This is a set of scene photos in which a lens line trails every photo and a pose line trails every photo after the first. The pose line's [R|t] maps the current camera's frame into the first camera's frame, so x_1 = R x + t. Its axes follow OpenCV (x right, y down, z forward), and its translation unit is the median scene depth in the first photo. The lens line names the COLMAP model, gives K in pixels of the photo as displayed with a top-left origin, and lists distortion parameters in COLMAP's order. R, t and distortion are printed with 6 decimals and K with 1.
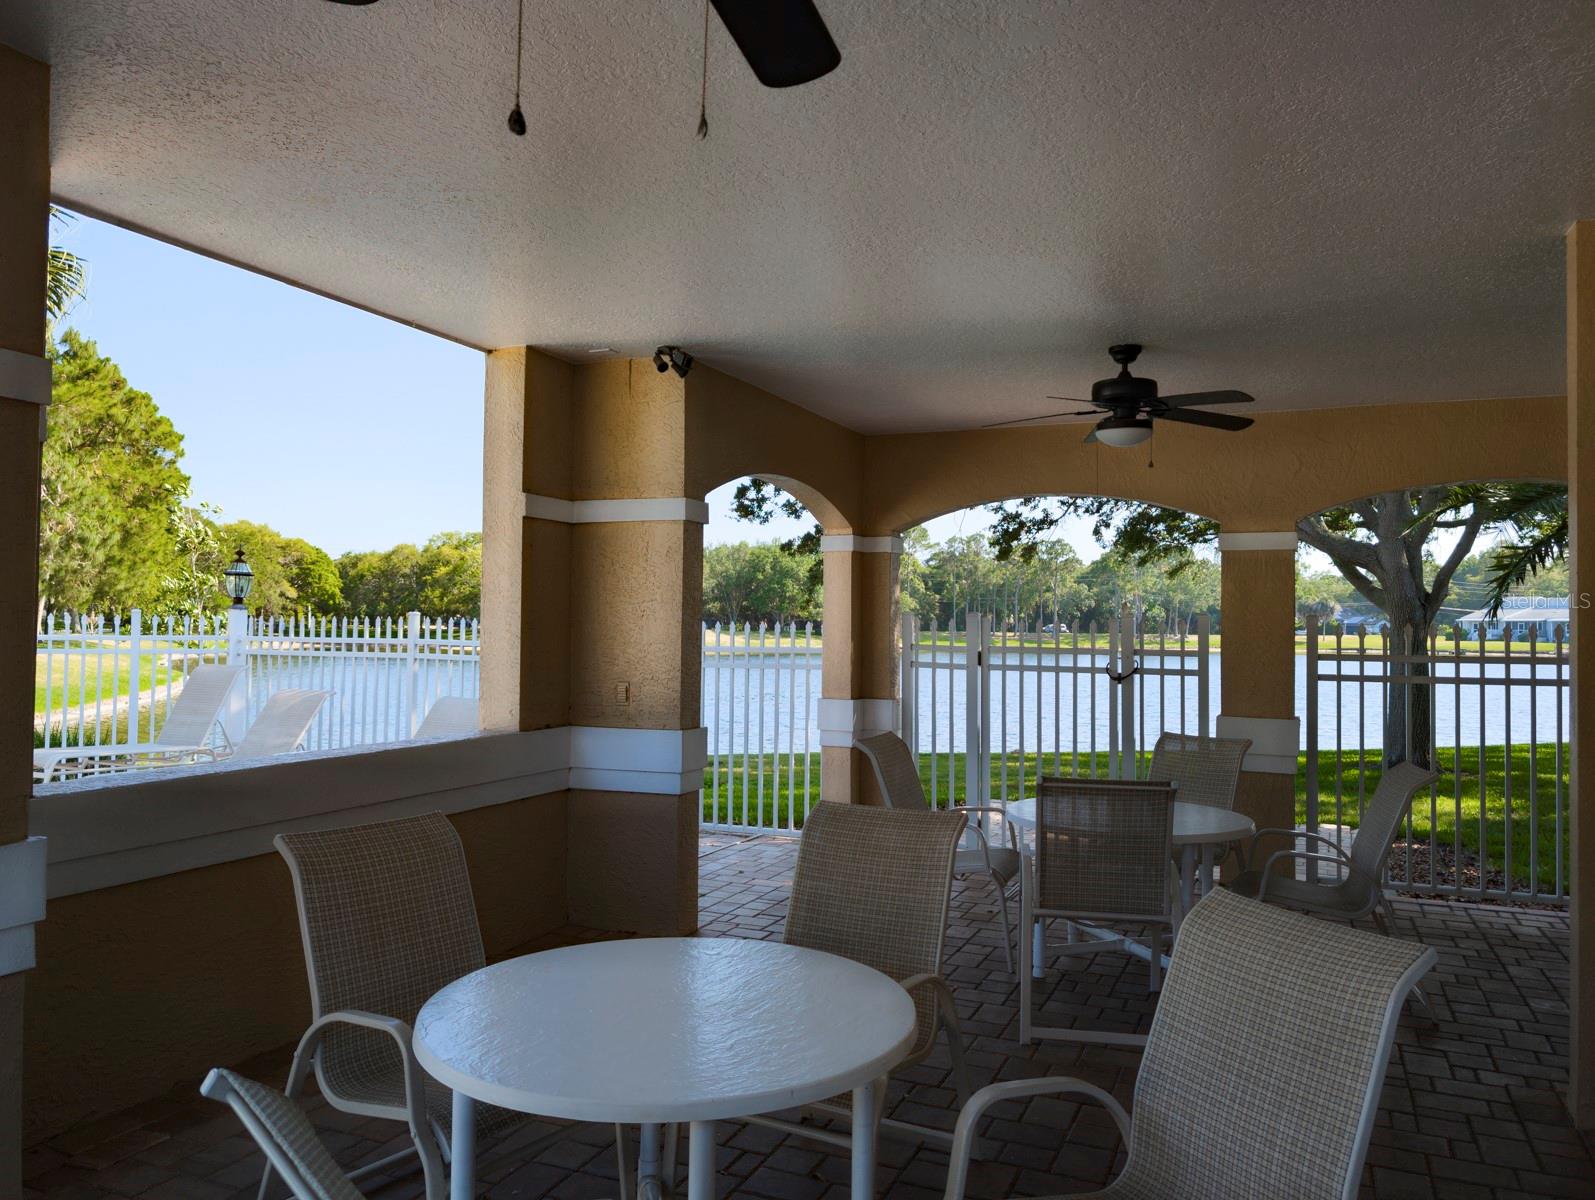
lens RADIAL K [[1144.9, 0, 797.5], [0, 1144.9, 600.0], [0, 0, 1]] dist [0.011134, 0.003374]
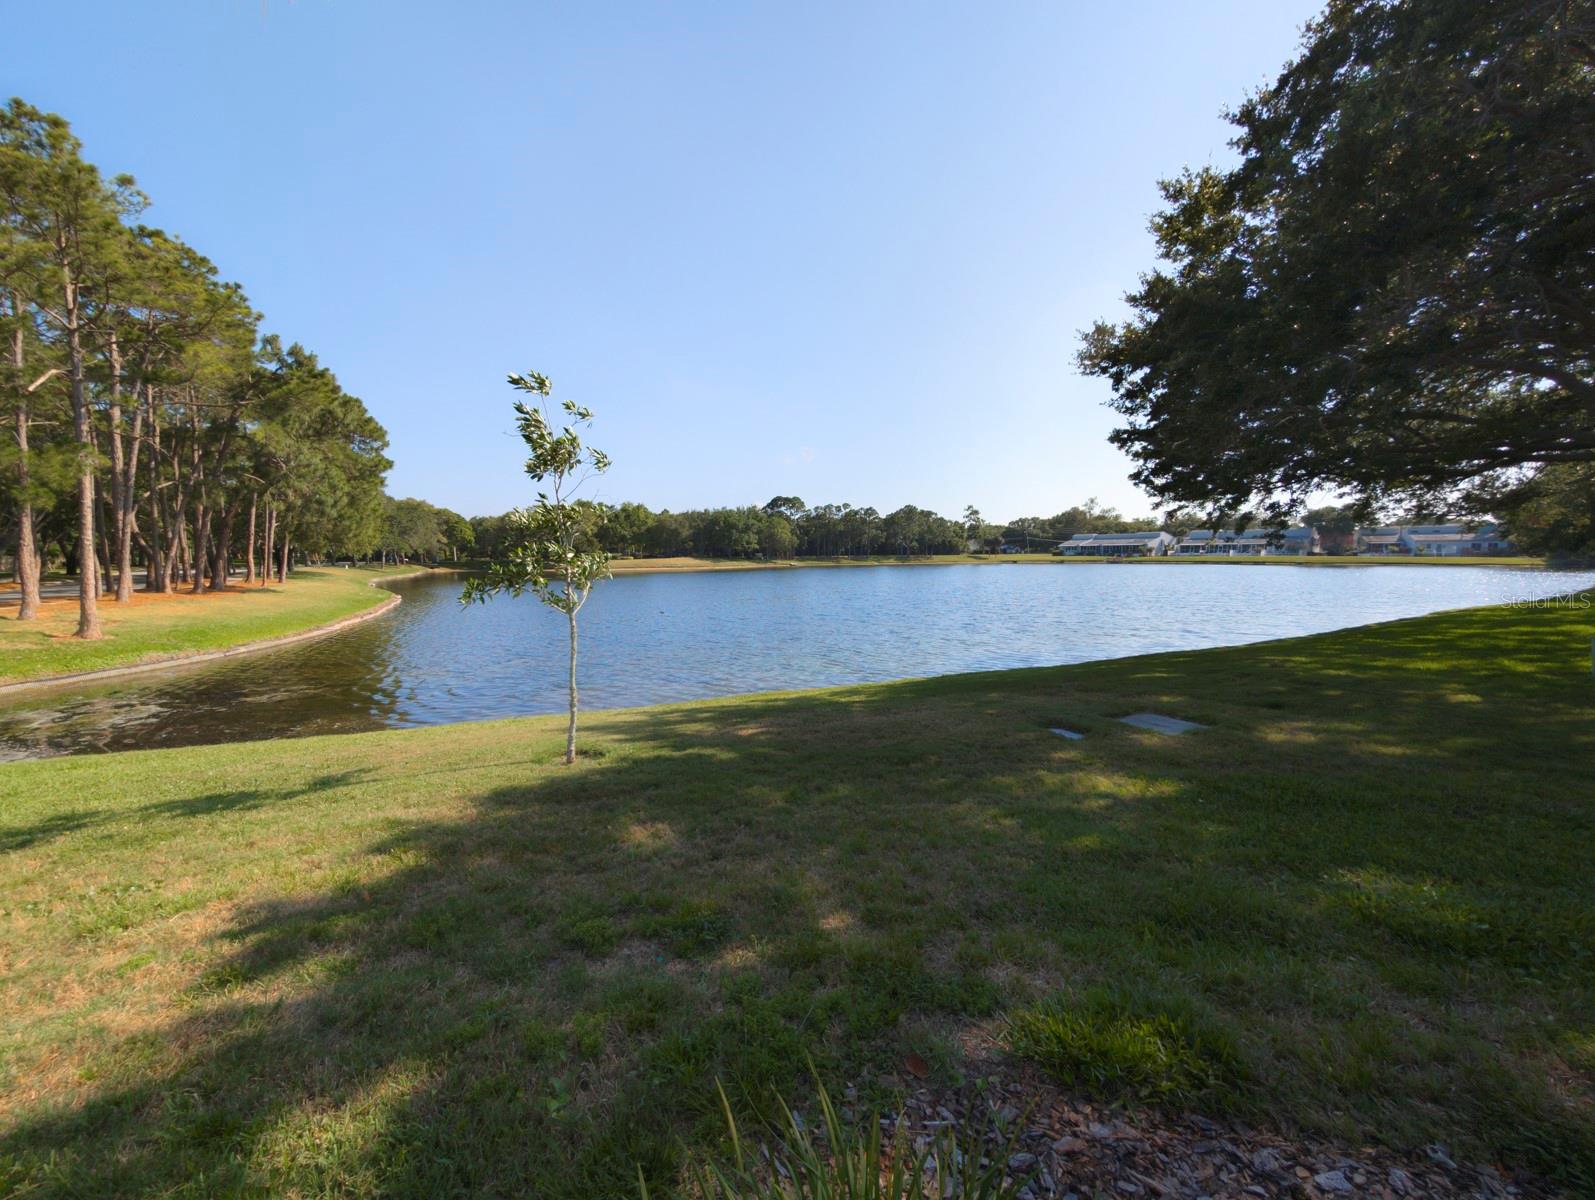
lens RADIAL K [[550.3, 0, 797.5], [0, 550.3, 600.0], [0, 0, 1]] dist [0.000267, 0.000001]
pose [[0.984037, -0.031947, 0.175075, -0.152113], [0.013150, 0.994119, 0.107490, 0.002867], [-0.177480, -0.103472, 0.978670, 0.201841]]
